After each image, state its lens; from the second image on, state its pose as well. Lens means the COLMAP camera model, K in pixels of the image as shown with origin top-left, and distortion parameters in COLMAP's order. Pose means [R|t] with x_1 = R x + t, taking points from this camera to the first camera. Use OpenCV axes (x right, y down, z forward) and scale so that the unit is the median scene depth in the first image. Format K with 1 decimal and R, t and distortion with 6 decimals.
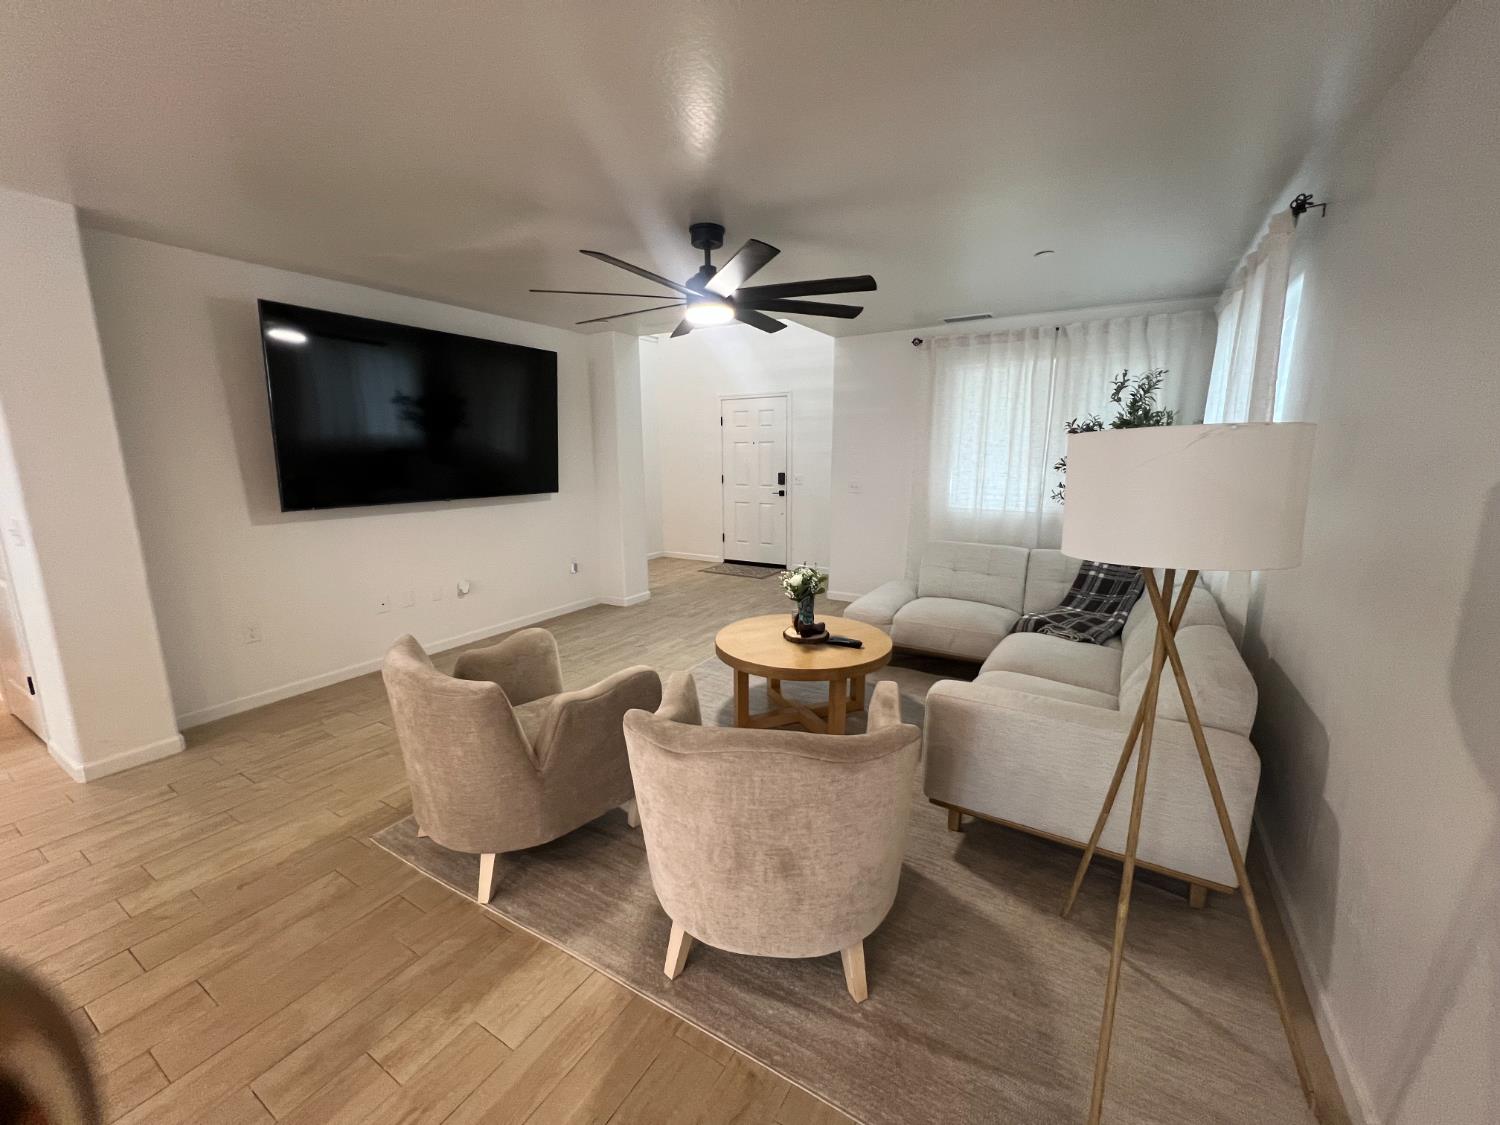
lens RADIAL K [[599.3, 0, 750.4], [0, 599.3, 563.6], [0, 0, 1]] dist [0.001347, 0.000480]
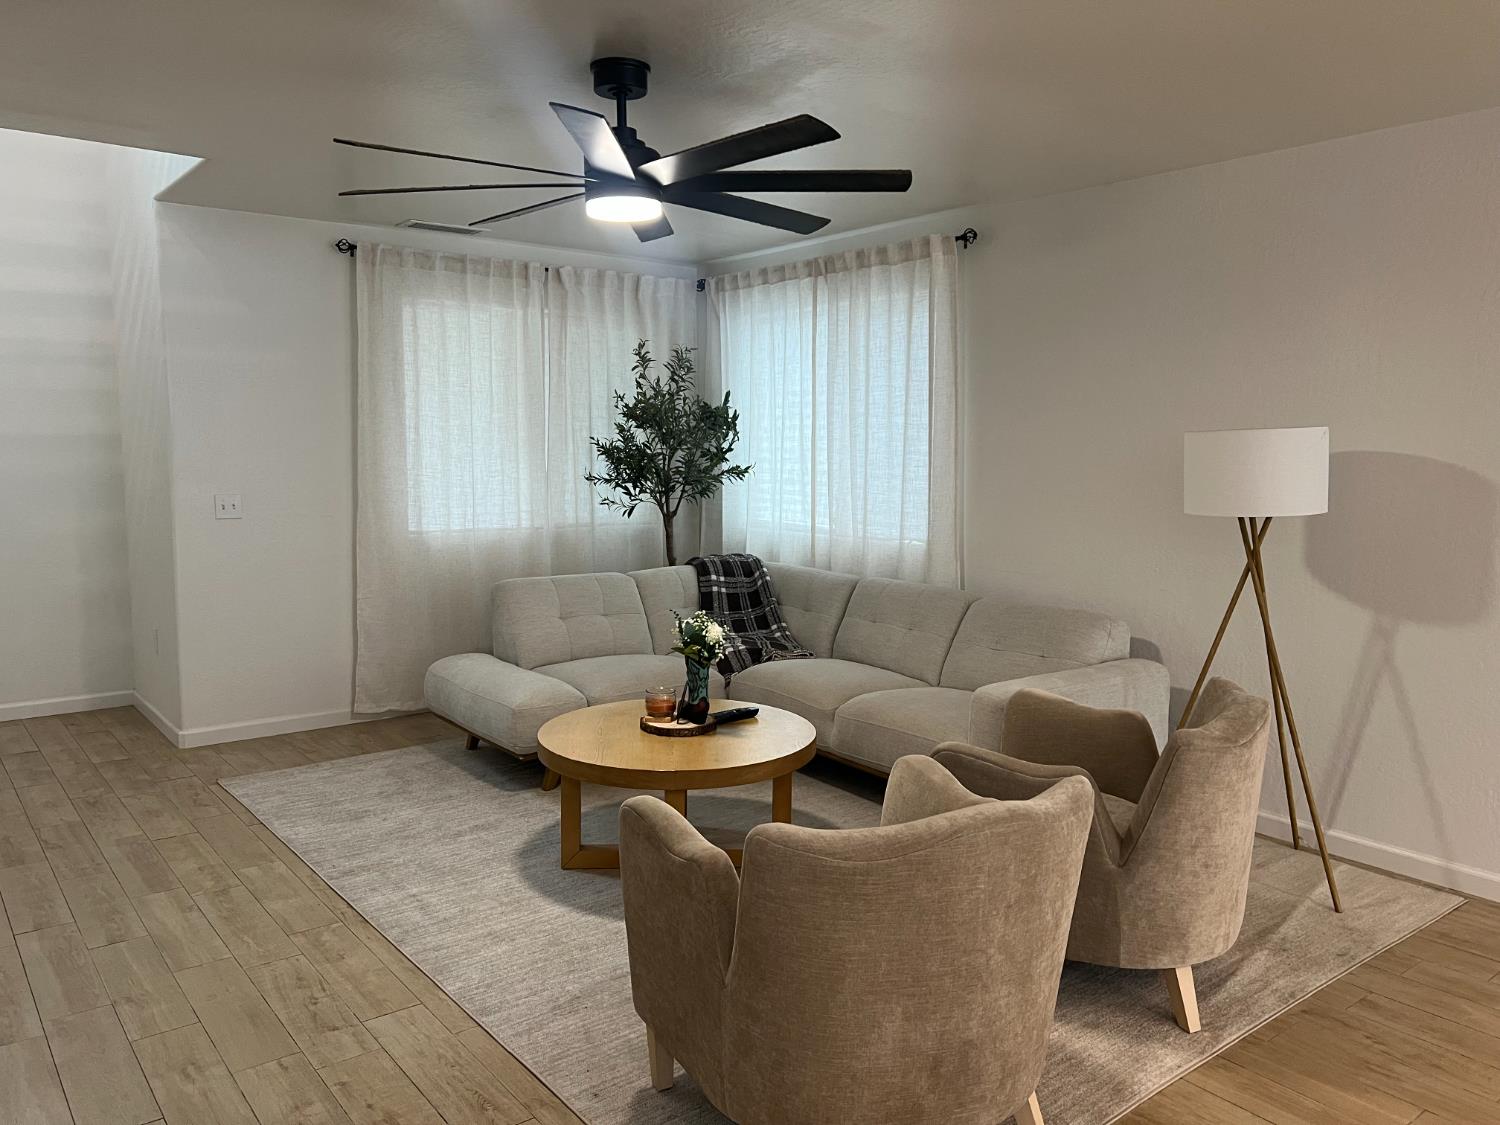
lens RADIAL K [[1139.7, 0, 755.3], [0, 1139.7, 535.2], [0, 0, 1]] dist [0.023923, -0.005321]
pose [[0.353359, -0.072561, 0.932670, -0.693339], [0.167356, 0.985807, 0.013289, -0.055377], [-0.920396, 0.151392, 0.360487, 0.327365]]
